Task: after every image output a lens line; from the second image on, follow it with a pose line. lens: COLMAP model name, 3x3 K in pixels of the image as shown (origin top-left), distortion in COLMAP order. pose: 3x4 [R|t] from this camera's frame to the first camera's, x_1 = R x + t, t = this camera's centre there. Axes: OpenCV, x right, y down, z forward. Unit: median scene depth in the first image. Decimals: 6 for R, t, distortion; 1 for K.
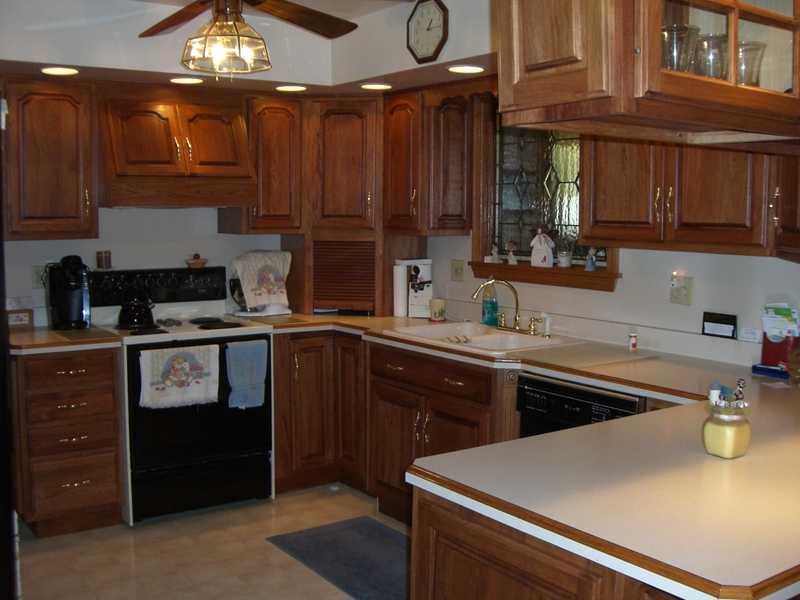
lens RADIAL K [[867.5, 0, 400.0], [0, 867.5, 300.0], [0, 0, 1]] dist [-0.241358, 0.290278]
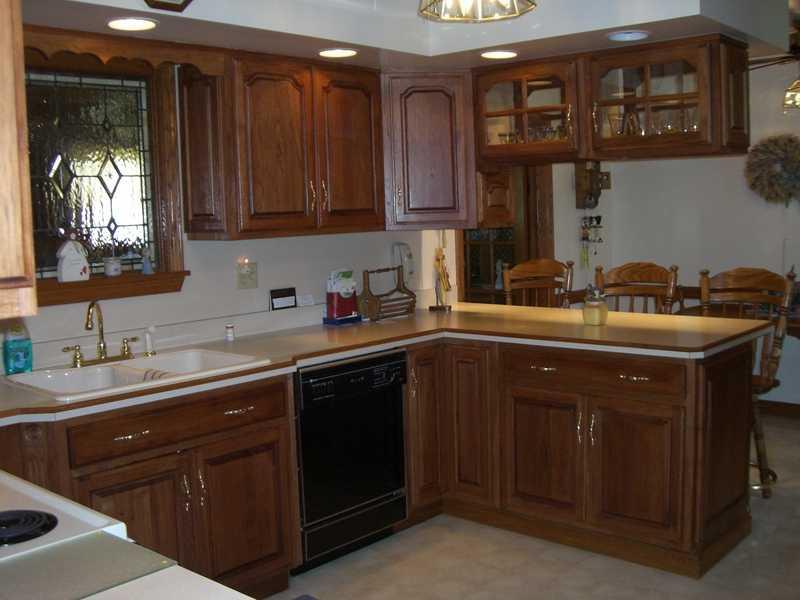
lens RADIAL K [[867.5, 0, 400.0], [0, 867.5, 300.0], [0, 0, 1]] dist [-0.241358, 0.290278]
pose [[-0.220686, -0.103909, 0.969794, -0.665217], [0.128083, 0.982611, 0.134428, -0.088232], [-0.966898, 0.153880, -0.203539, 0.874291]]
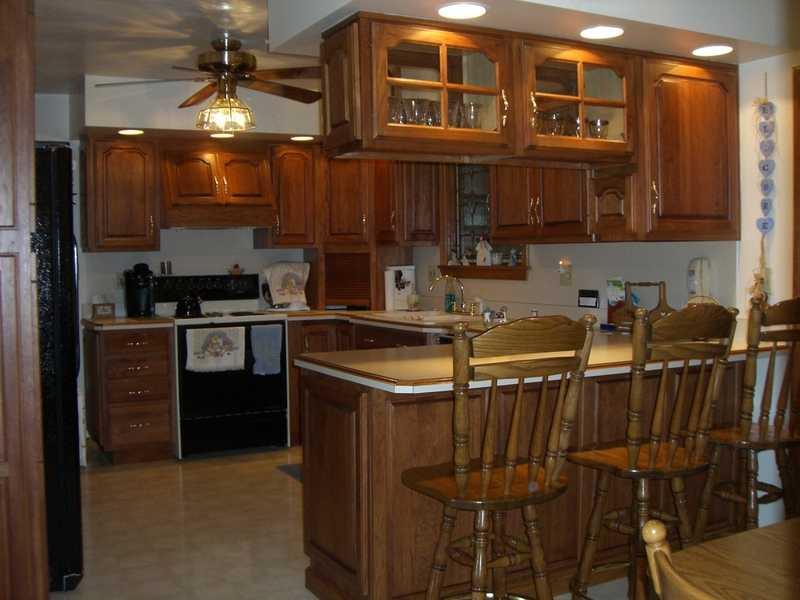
lens RADIAL K [[867.5, 0, 400.0], [0, 867.5, 300.0], [0, 0, 1]] dist [-0.241358, 0.290278]
pose [[0.992119, -0.014566, -0.124450, 0.200735], [0.008293, 0.998676, -0.050769, 0.079603], [0.125024, 0.049337, 0.990926, -0.322367]]
